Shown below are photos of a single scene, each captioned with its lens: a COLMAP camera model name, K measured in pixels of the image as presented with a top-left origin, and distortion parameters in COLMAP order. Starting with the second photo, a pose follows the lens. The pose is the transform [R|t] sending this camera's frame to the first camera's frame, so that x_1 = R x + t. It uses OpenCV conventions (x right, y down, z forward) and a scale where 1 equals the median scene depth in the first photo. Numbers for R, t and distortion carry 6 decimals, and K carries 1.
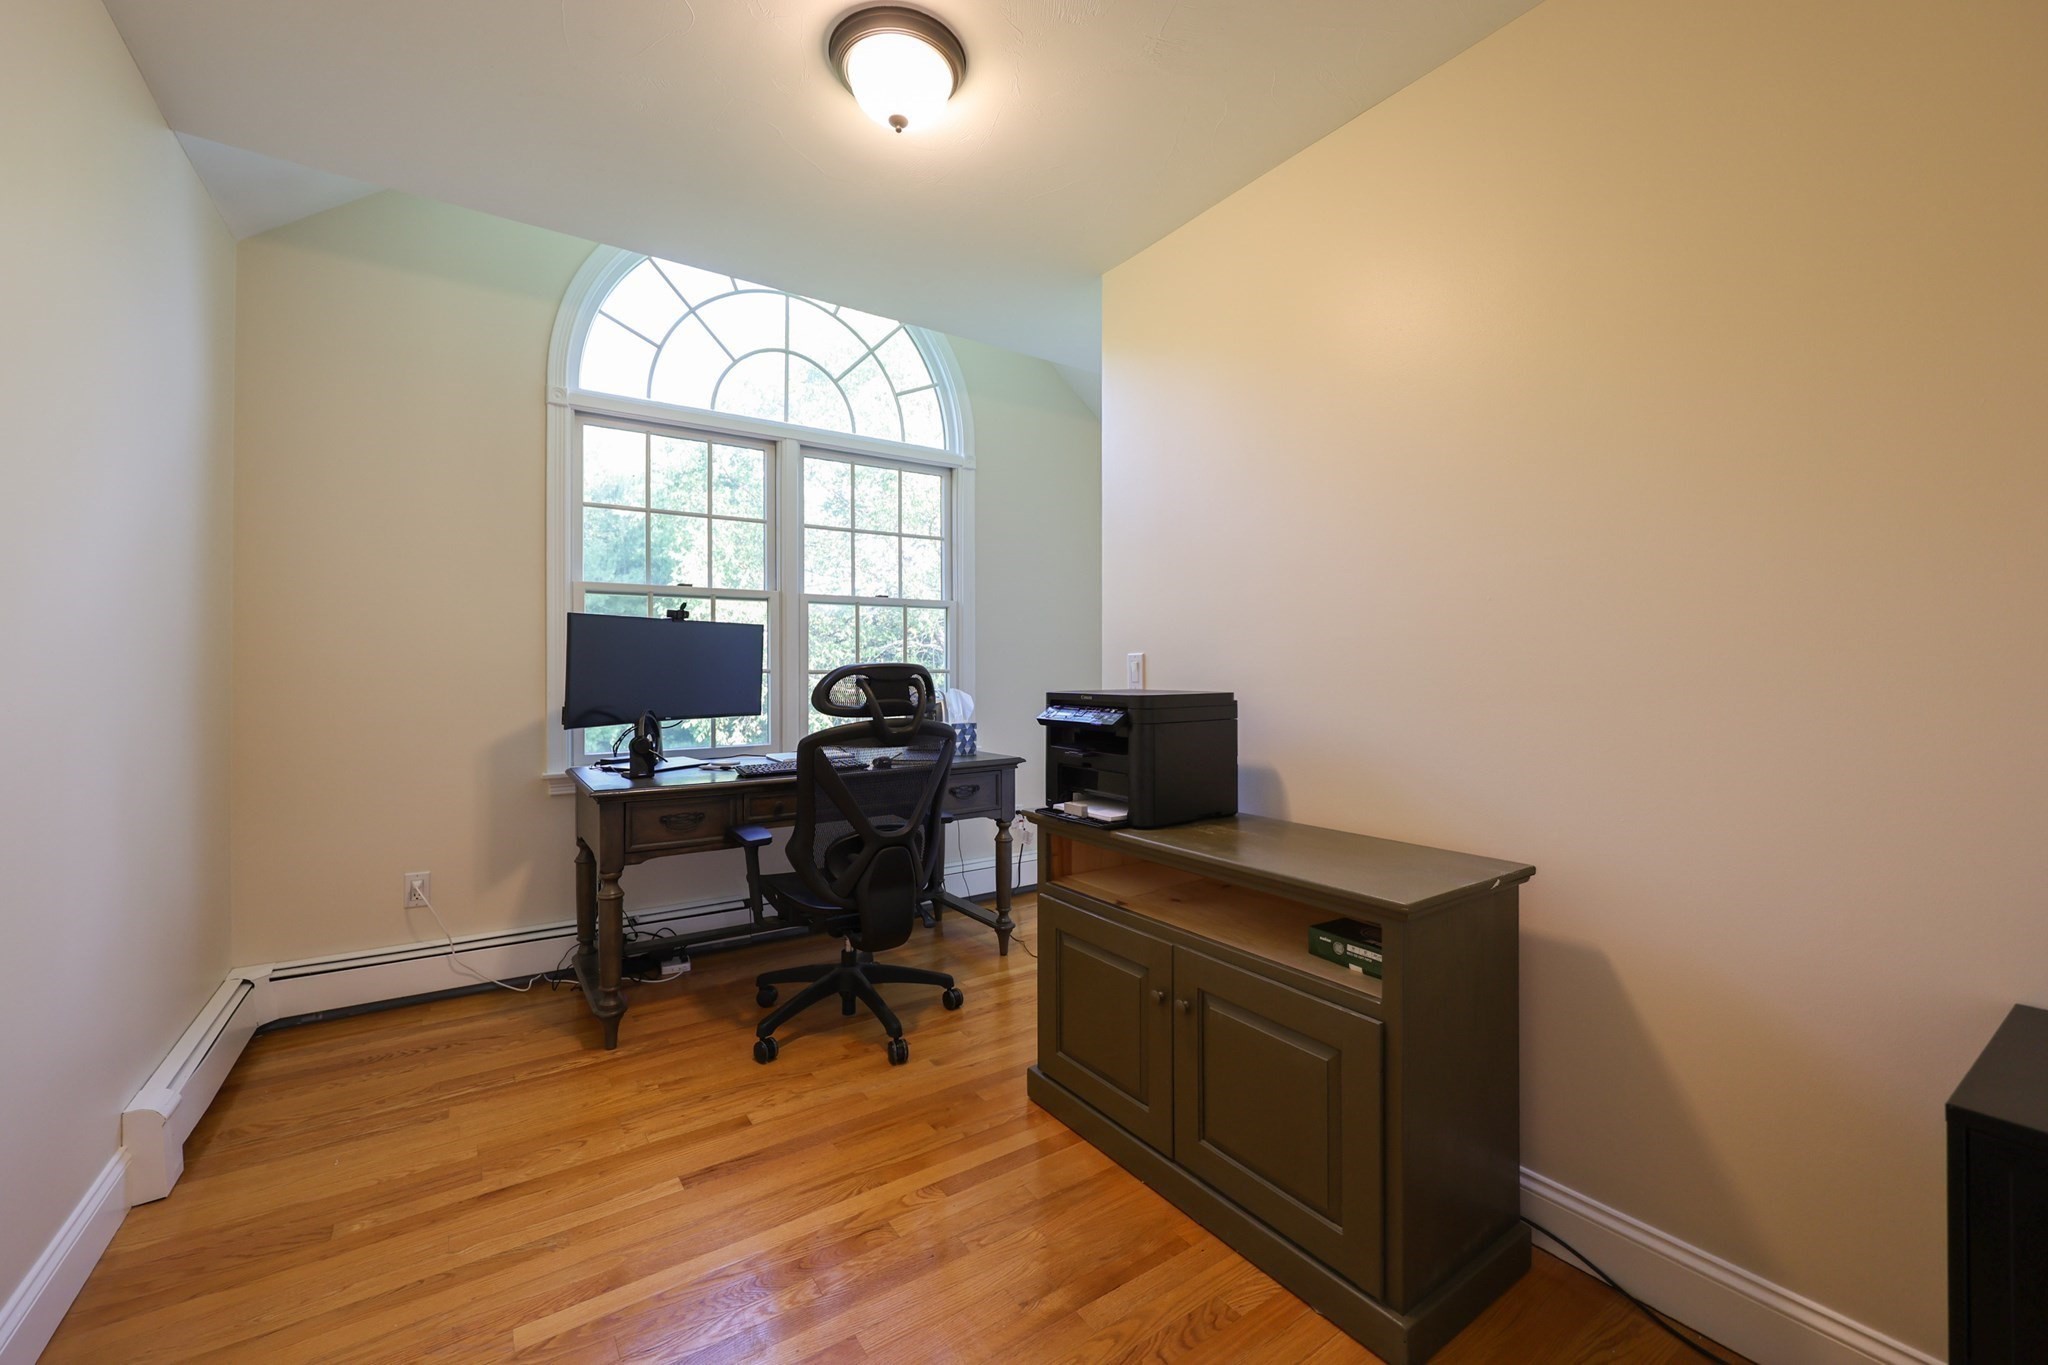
lens RADIAL K [[880.7, 0, 1029.4], [0, 880.7, 654.8], [0, 0, 1]] dist [0.001194, 0.000138]
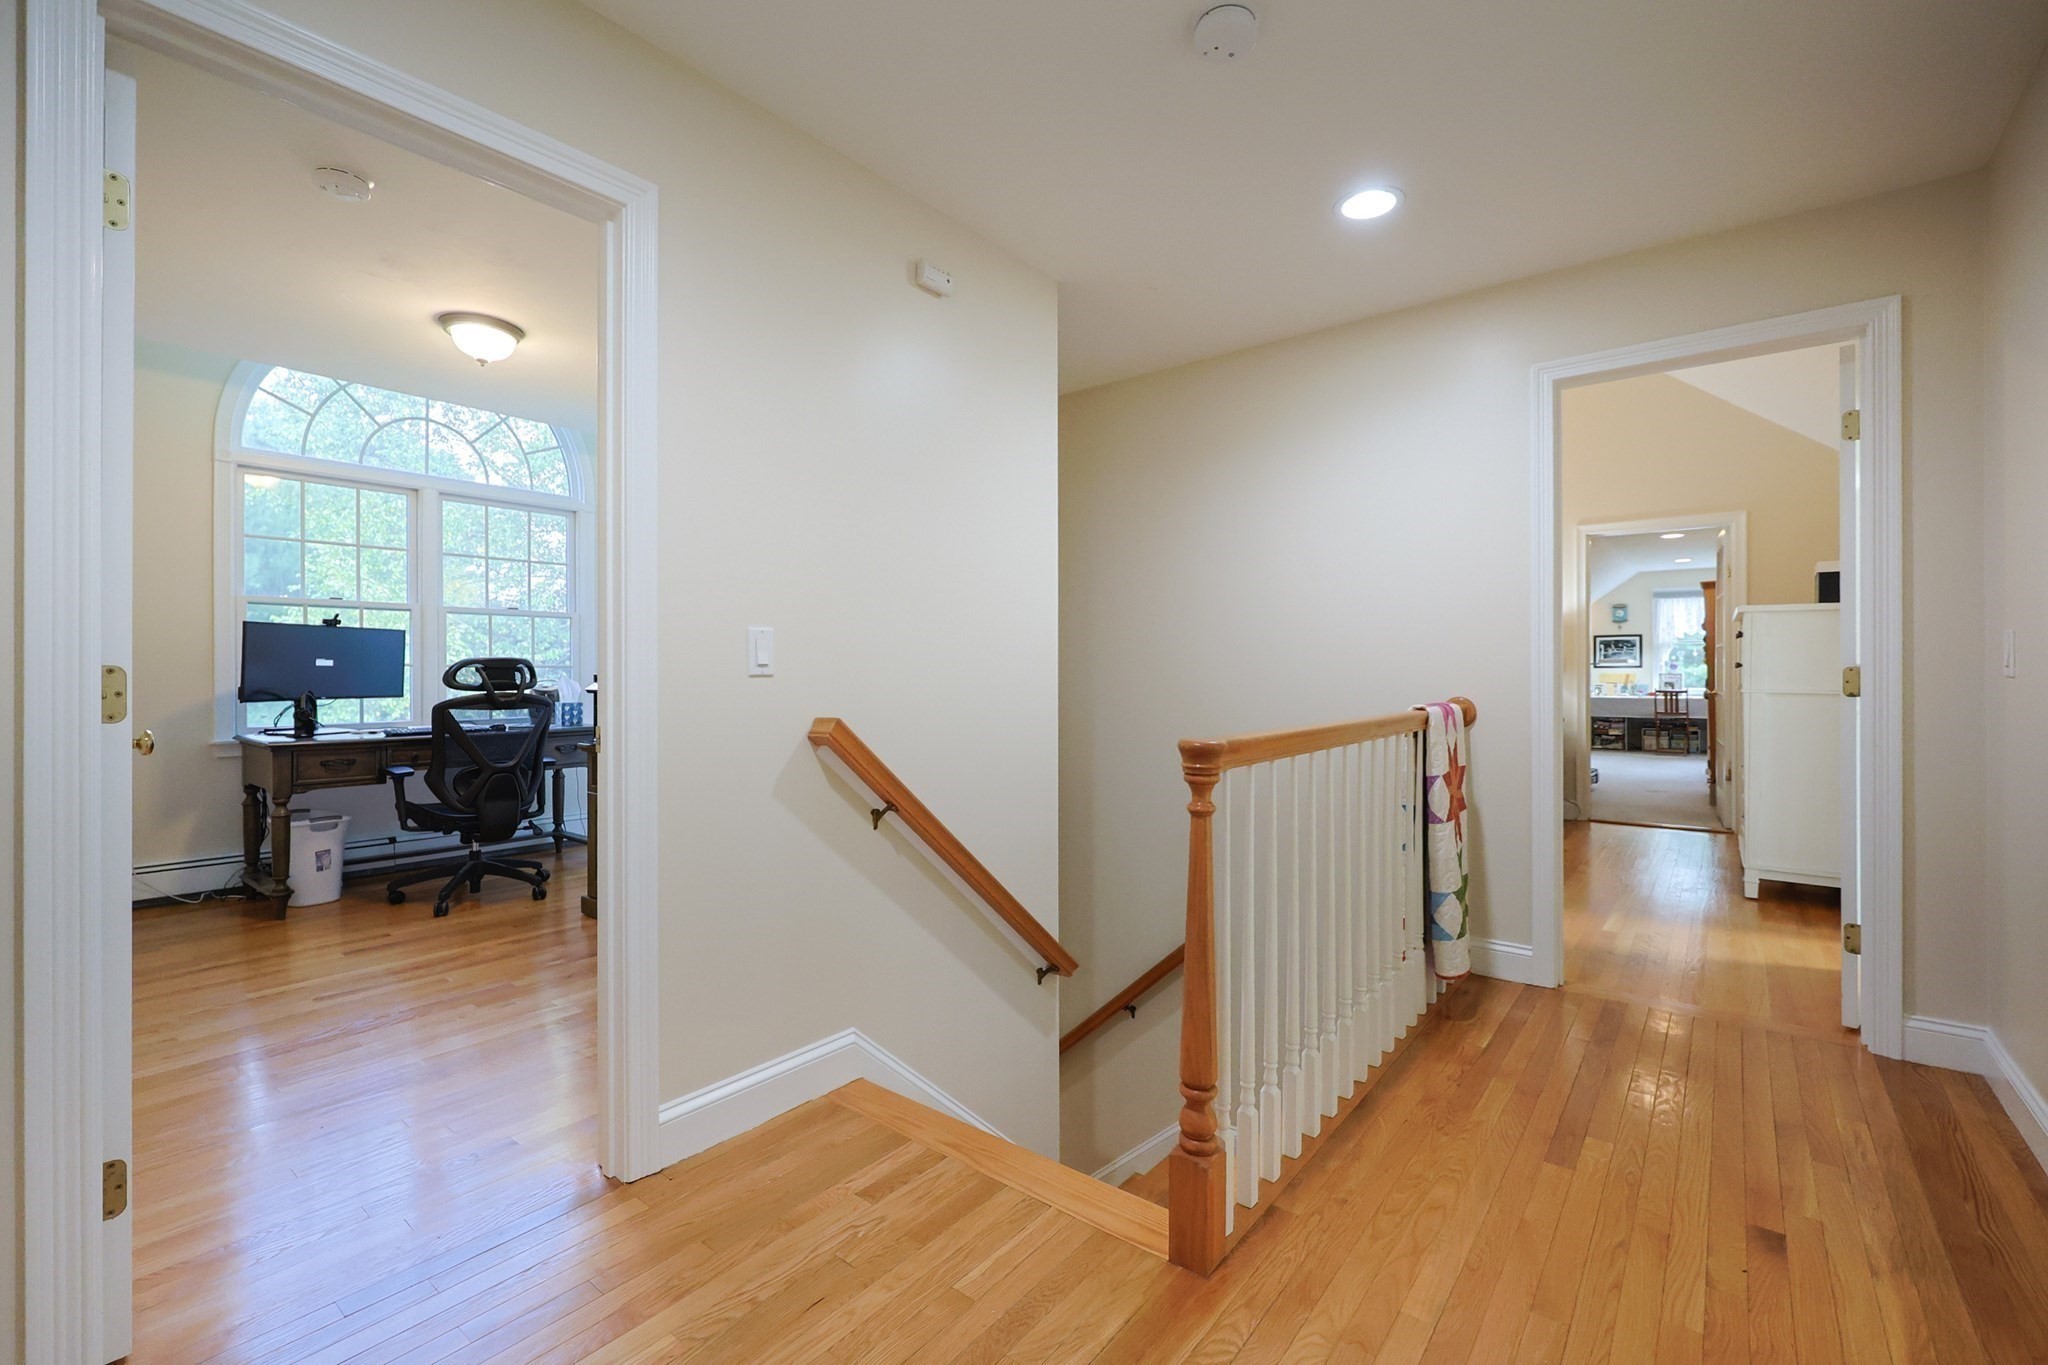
lens RADIAL K [[888.0, 0, 1015.8], [0, 888.0, 663.6], [0, 0, 1]] dist [0.002556, 0.000252]
pose [[0.956302, 0.002651, 0.292370, 0.214237], [-0.004225, 0.999980, 0.004754, 0.008107], [-0.292352, -0.005781, 0.956293, -0.636267]]
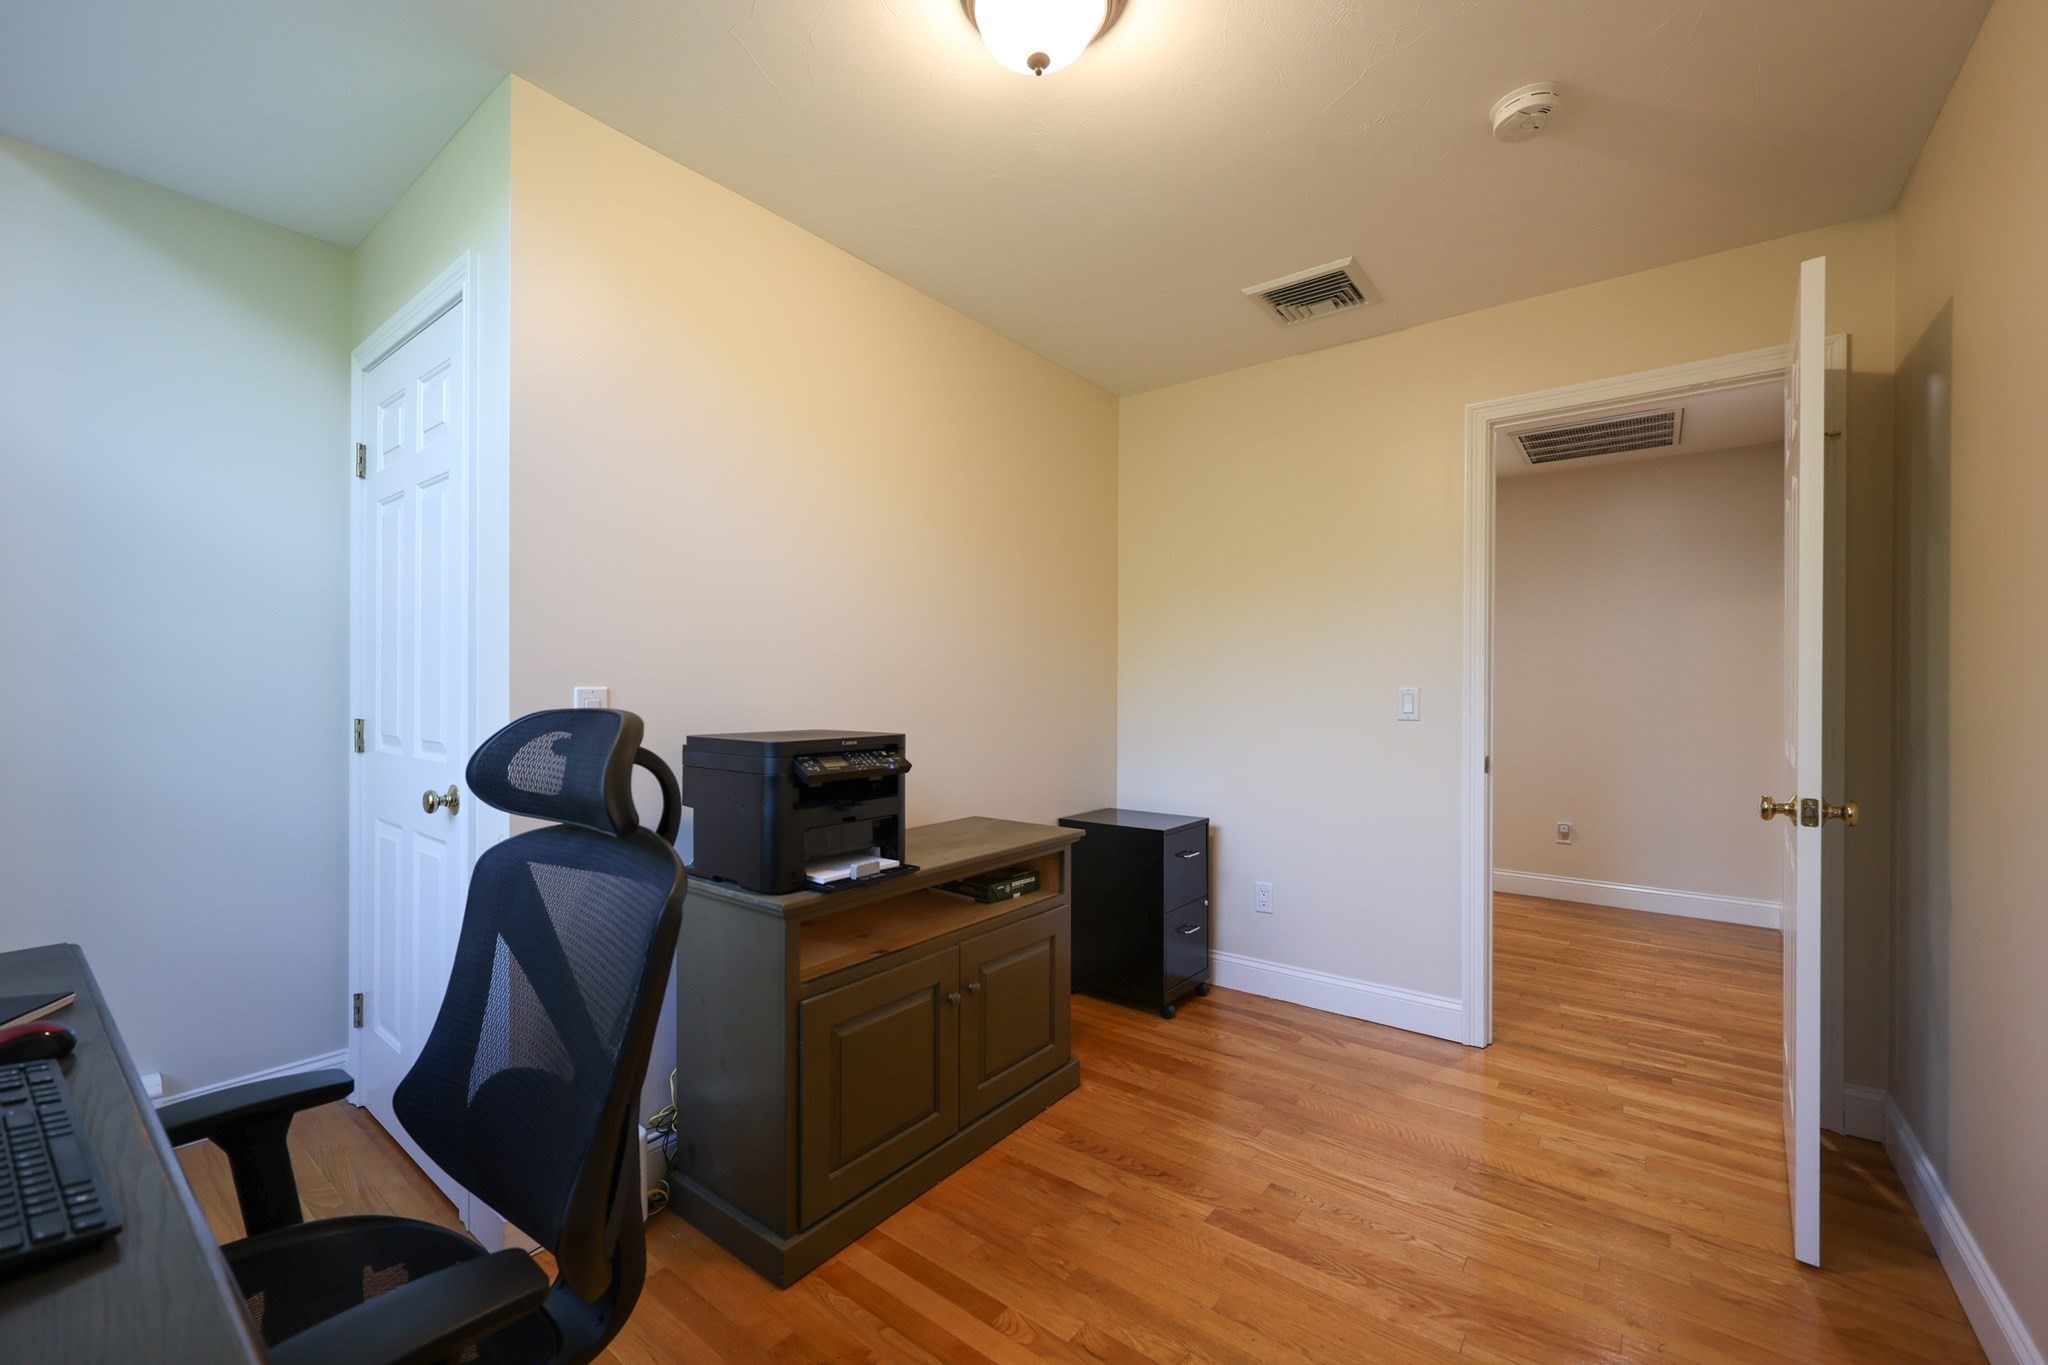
lens RADIAL K [[877.4, 0, 1023.8], [0, 877.4, 688.1], [0, 0, 1]] dist [0.000216, 0.000116]
pose [[-0.360199, 0.006576, 0.932852, -0.537705], [-0.013527, 0.999833, -0.012271, 0.002759], [-0.932777, -0.017039, -0.360050, 0.763406]]
